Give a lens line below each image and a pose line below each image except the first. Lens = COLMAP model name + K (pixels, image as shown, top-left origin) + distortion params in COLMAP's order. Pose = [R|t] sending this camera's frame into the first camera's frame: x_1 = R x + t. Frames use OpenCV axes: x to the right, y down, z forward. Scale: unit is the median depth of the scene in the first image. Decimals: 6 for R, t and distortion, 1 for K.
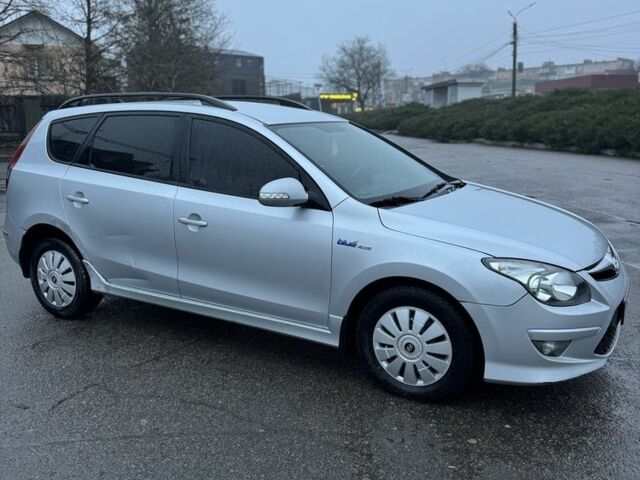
lens RADIAL K [[592.9, 0, 320.0], [0, 592.9, 240.0], [0, 0, 1]] dist [0.109545, -0.182267]
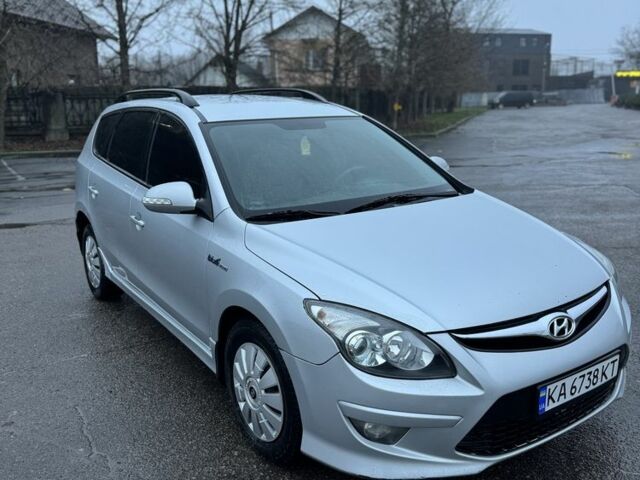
lens RADIAL K [[593.2, 0, 315.5], [0, 593.2, 240.0], [0, 0, 1]] dist [0.099683, -0.153913]
pose [[0.898051, 0.086287, -0.431345, 0.472412], [-0.075340, 0.996255, 0.042437, -0.061984], [0.433391, -0.005613, 0.901189, 0.233408]]
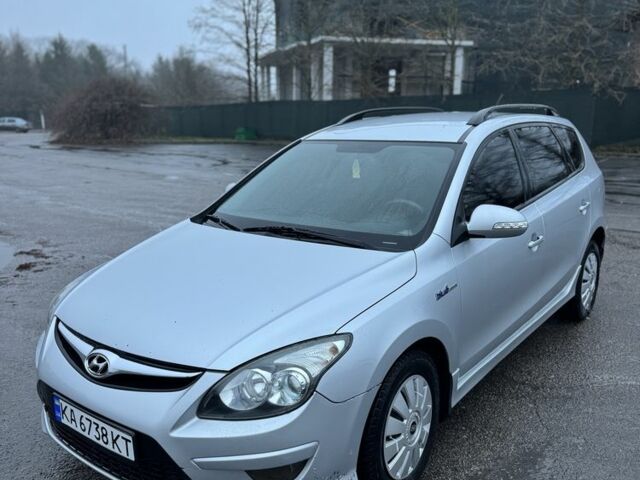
lens RADIAL K [[592.9, 0, 320.0], [0, 592.9, 240.0], [0, 0, 1]] dist [0.109545, -0.182267]
pose [[-0.165150, 0.209677, -0.963723, 0.977921], [-0.179005, 0.954539, 0.238354, -0.279584], [0.969888, 0.211875, -0.120109, 1.177743]]
